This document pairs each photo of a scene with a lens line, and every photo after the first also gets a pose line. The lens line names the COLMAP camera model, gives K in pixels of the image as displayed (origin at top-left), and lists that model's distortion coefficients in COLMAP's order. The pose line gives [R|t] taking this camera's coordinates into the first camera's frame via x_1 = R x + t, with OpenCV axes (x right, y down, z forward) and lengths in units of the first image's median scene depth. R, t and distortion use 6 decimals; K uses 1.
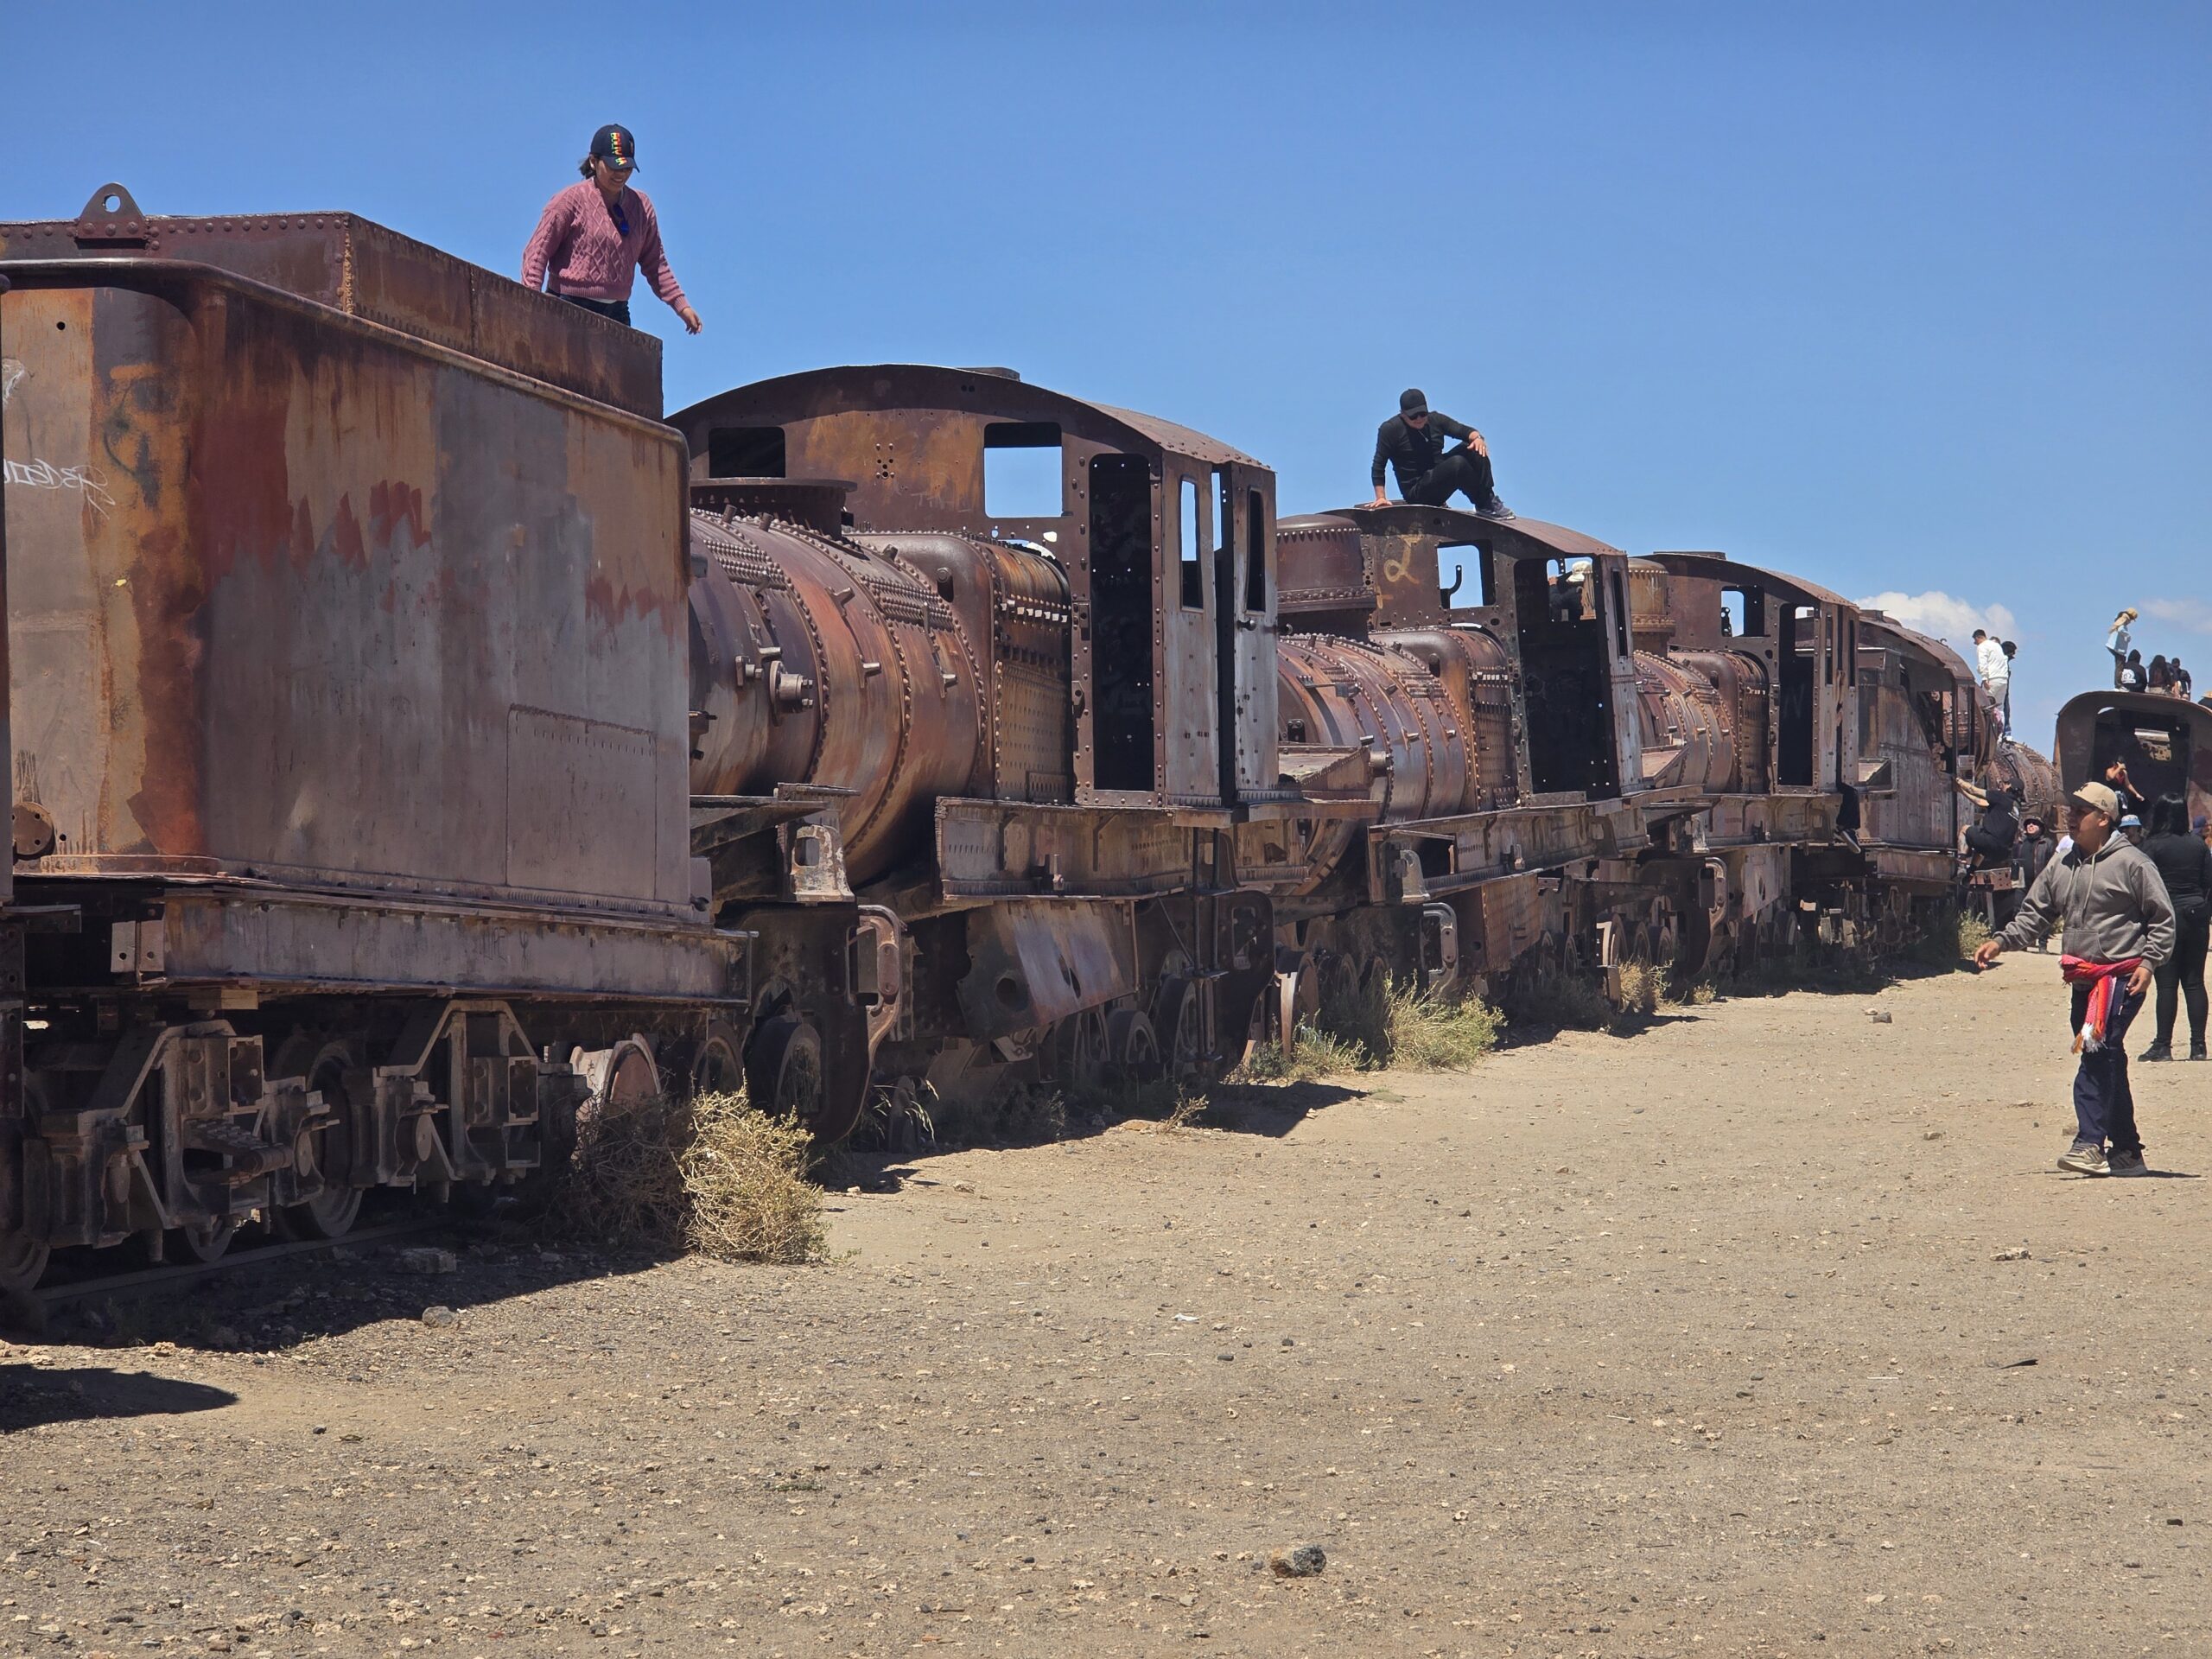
lens RADIAL K [[7415.8, 0, 1106.8], [0, 7415.8, 830.5], [0, 0, 1]] dist [0.142608, 0.000000]
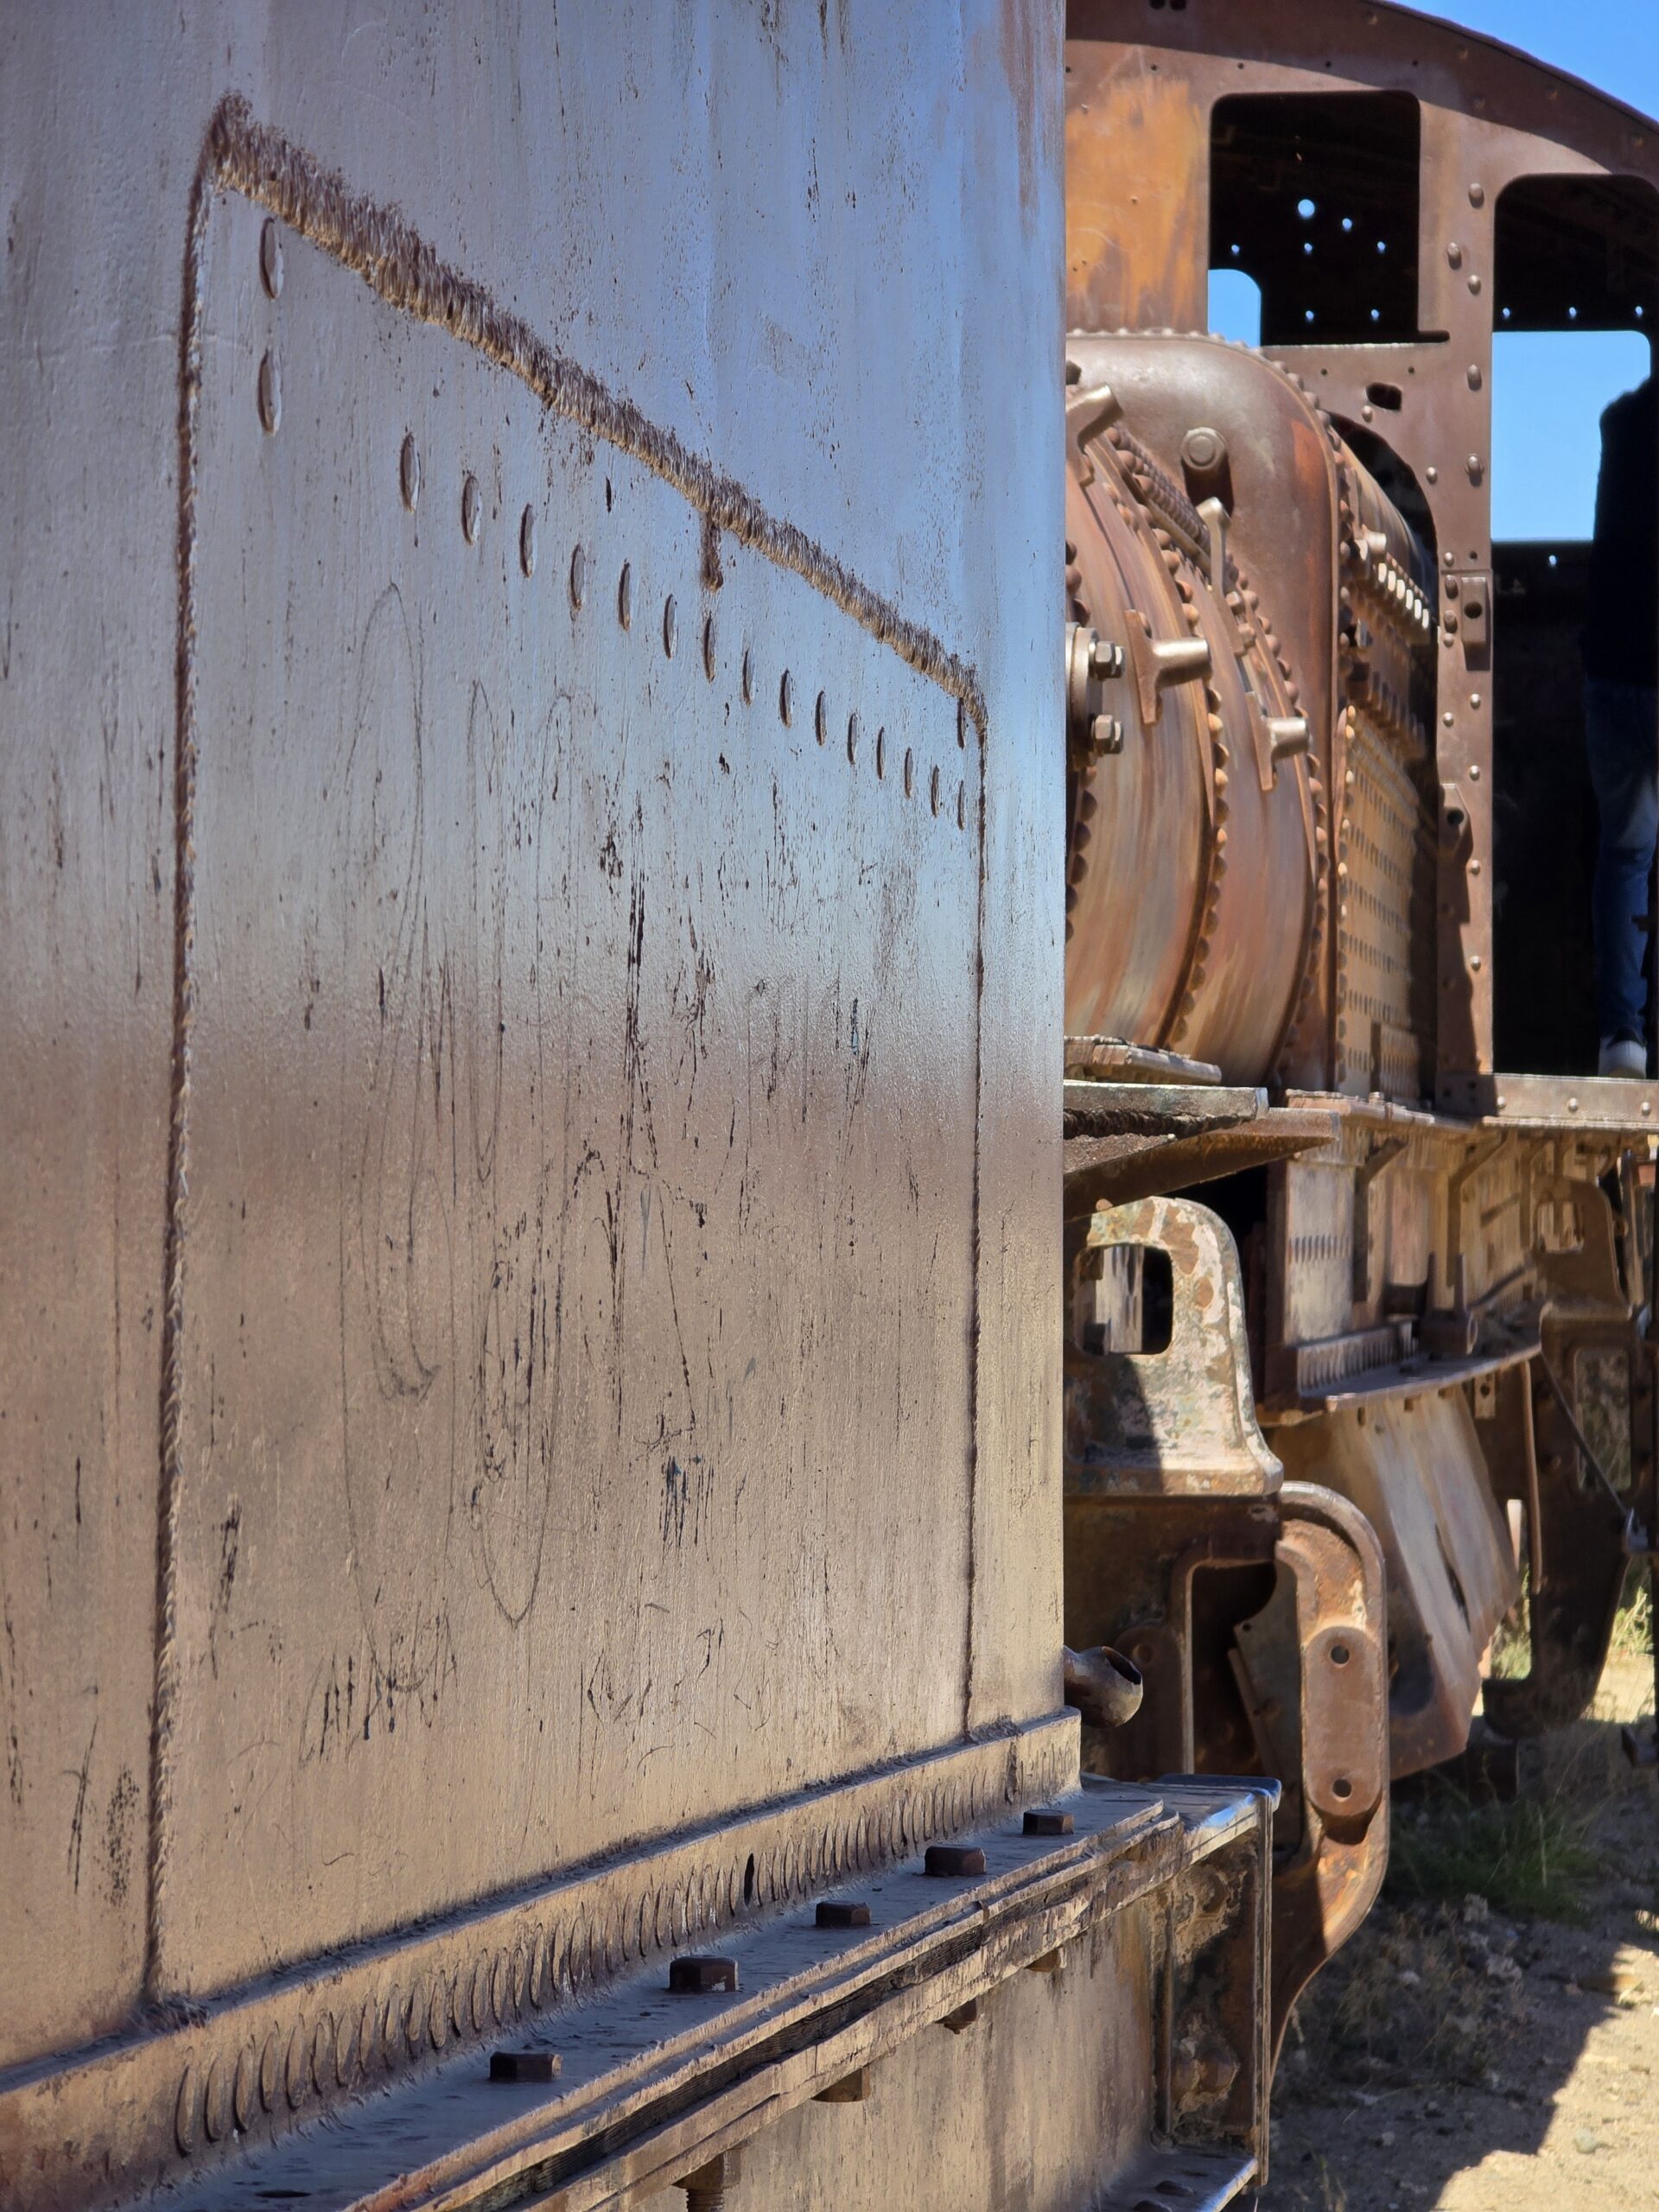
lens RADIAL K [[7415.8, 0, 828.4], [0, 7415.8, 1104.1], [0, 0, 1]] dist [0.142608, 0.000000]
pose [[0.998795, 0.012394, 0.047496, -0.055513], [-0.012308, 0.999922, -0.002105, -0.002950], [-0.047519, 0.001518, 0.998869, 0.654185]]
